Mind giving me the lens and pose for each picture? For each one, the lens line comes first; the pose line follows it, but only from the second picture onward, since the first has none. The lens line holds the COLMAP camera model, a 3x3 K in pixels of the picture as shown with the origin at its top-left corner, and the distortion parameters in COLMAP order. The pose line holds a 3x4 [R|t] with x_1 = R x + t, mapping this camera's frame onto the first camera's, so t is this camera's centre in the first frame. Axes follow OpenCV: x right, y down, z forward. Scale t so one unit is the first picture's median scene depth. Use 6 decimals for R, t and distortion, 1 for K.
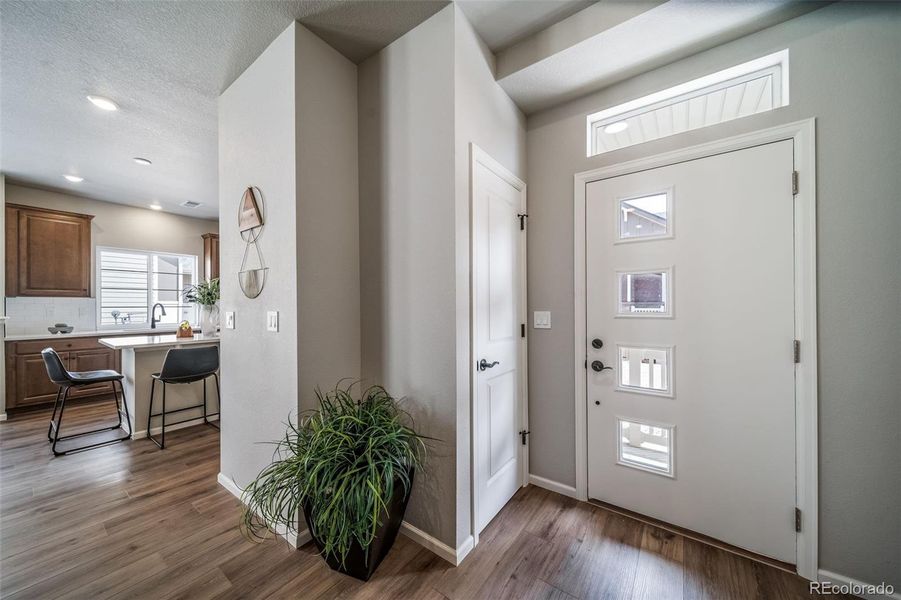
lens RADIAL K [[322.6, 0, 445.9], [0, 322.6, 305.5], [0, 0, 1]] dist [-0.000601, 0.000021]
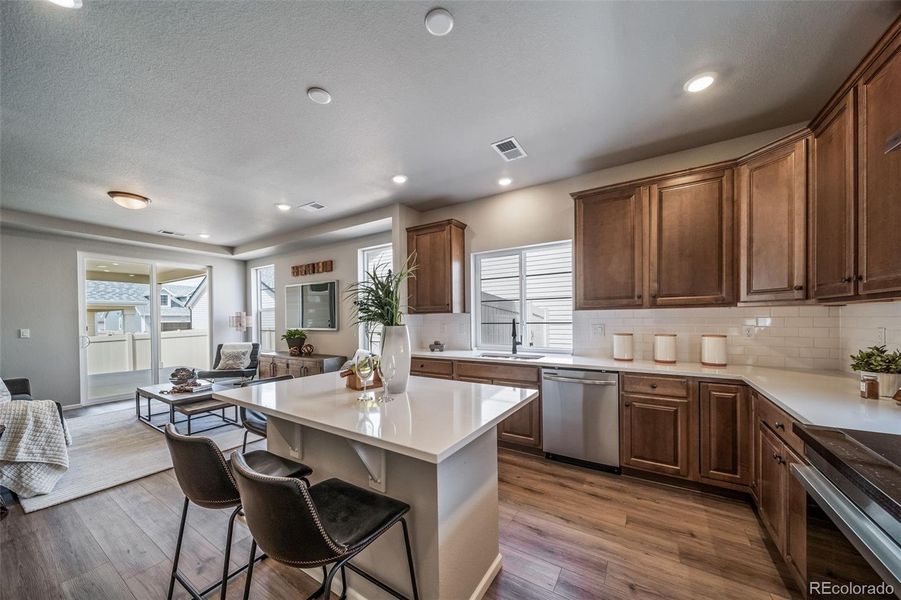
lens RADIAL K [[323.4, 0, 446.2], [0, 323.4, 319.6], [0, 0, 1]] dist [0.003491, 0.000049]
pose [[0.058710, 0.005113, -0.998262, -0.248019], [0.012488, 0.999905, 0.005856, -0.013660], [0.998197, -0.012810, 0.058640, 1.031013]]
